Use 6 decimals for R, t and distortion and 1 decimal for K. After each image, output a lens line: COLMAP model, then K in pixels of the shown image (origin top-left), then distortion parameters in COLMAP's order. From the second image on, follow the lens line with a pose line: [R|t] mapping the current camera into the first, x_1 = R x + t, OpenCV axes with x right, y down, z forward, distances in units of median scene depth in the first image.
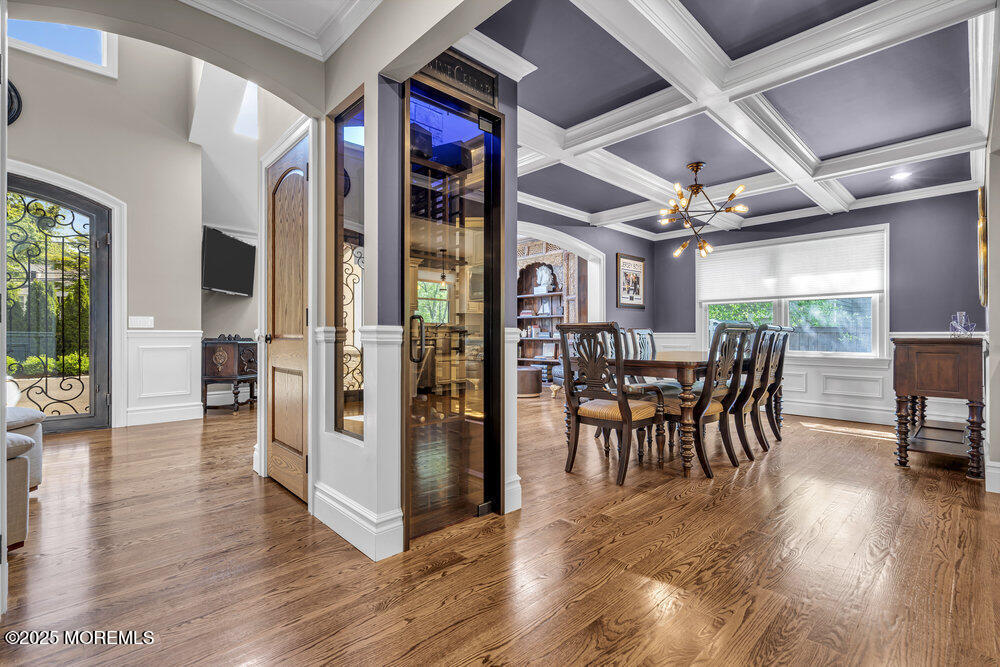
lens RADIAL K [[456.7, 0, 499.5], [0, 456.7, 328.2], [0, 0, 1]] dist [-0.002648, 0.000868]
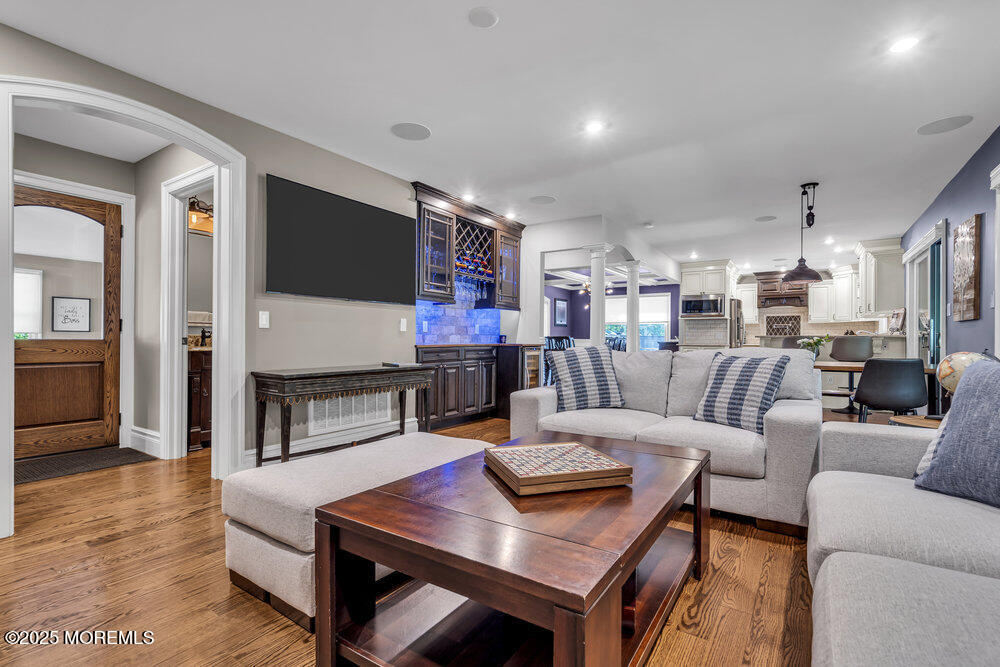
lens RADIAL K [[456.7, 0, 515.3], [0, 456.7, 338.3], [0, 0, 1]] dist [-0.002648, 0.000868]
pose [[0.972049, 0.005007, 0.234726, -0.473624], [-0.008009, 0.999898, 0.011839, -0.019699], [-0.234643, -0.013388, 0.971989, -1.114888]]
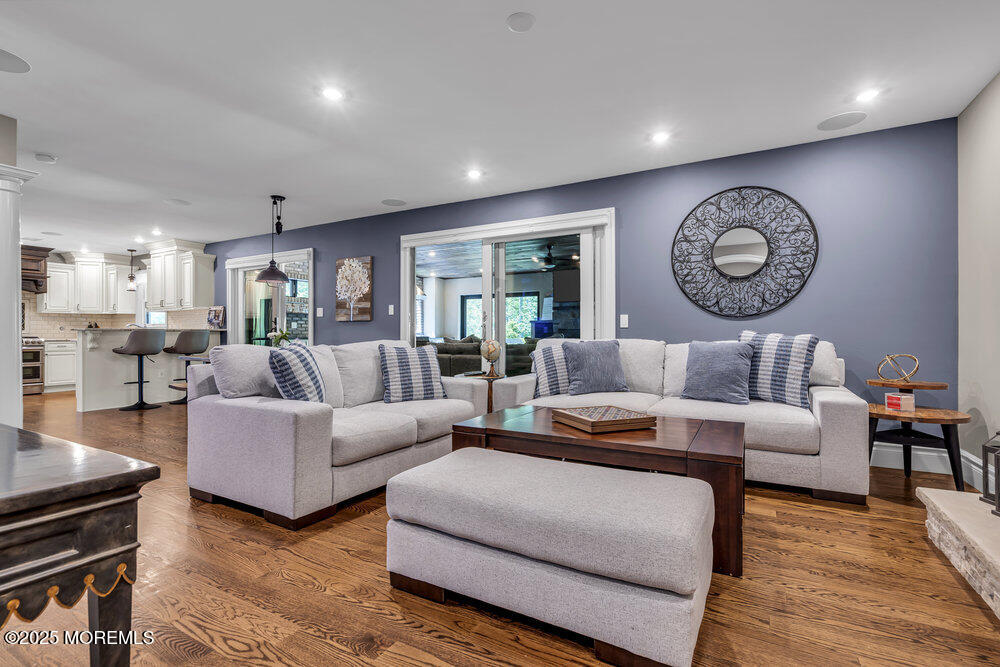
lens RADIAL K [[456.7, 0, 496.4], [0, 456.7, 334.5], [0, 0, 1]] dist [-0.002648, 0.000868]
pose [[-0.297280, -0.001599, 0.954789, -0.819371], [-0.012980, 0.999913, -0.002367, -0.012297], [-0.954702, -0.013097, -0.297275, -0.546069]]
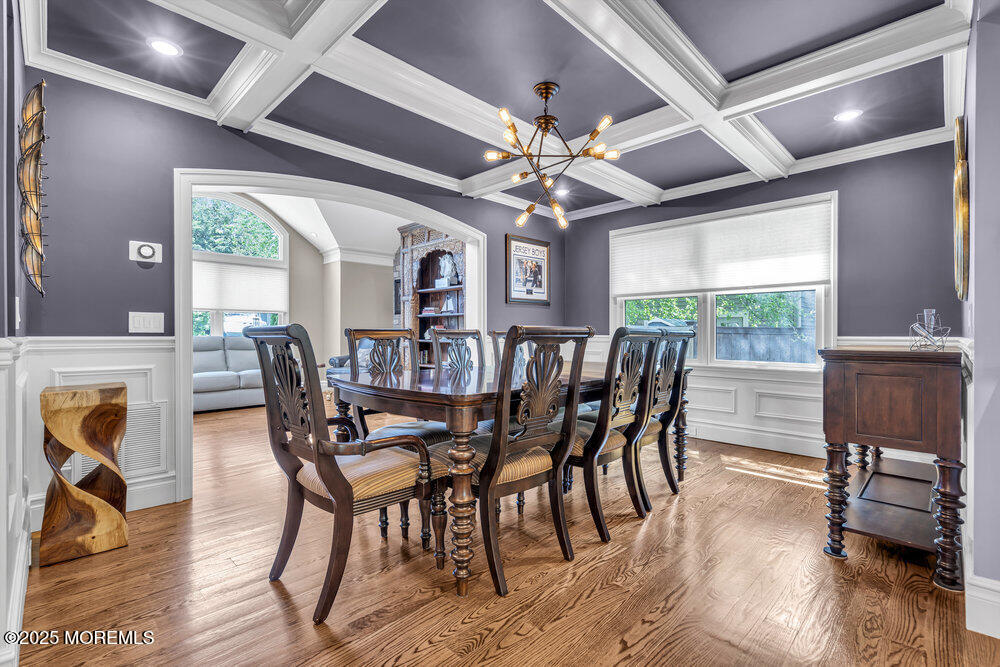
lens RADIAL K [[456.7, 0, 500.1], [0, 456.7, 328.6], [0, 0, 1]] dist [-0.002648, 0.000868]
pose [[0.999540, 0.001754, 0.030282, 0.291743], [-0.001873, 0.999991, 0.003896, -0.006379], [-0.030275, -0.003951, 0.999534, 0.281239]]
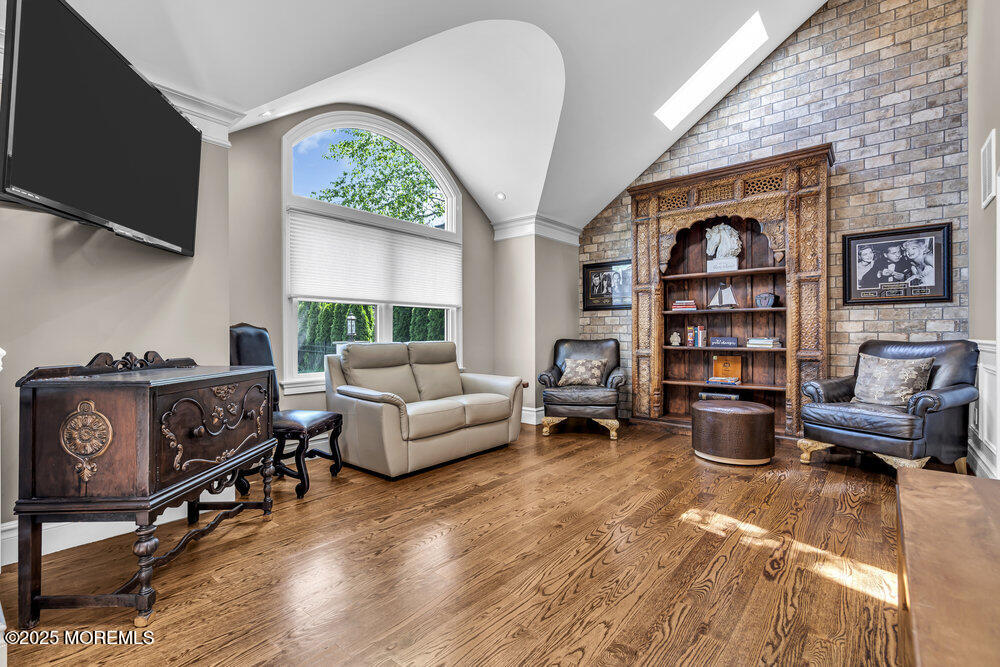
lens RADIAL K [[456.7, 0, 501.7], [0, 456.7, 333.2], [0, 0, 1]] dist [-0.002648, 0.000868]
pose [[0.994586, -0.002042, 0.103900, -0.426599], [0.000386, 0.999873, 0.015959, -0.009823], [-0.103919, -0.015832, 0.994460, 0.775053]]
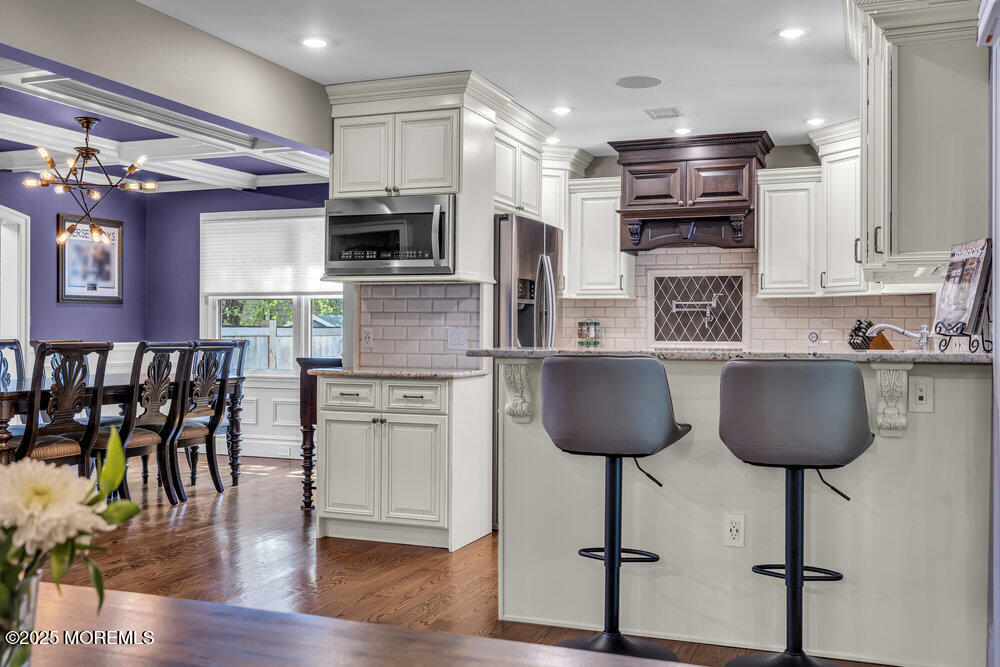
lens RADIAL K [[967.9, 0, 503.5], [0, 967.9, 323.0], [0, 0, 1]] dist [0.000913, 0.000000]
pose [[0.903461, 0.007008, 0.428612, 0.314997], [-0.010788, 0.999921, 0.006389, -0.042463], [-0.428534, -0.010396, 0.903466, -0.574933]]
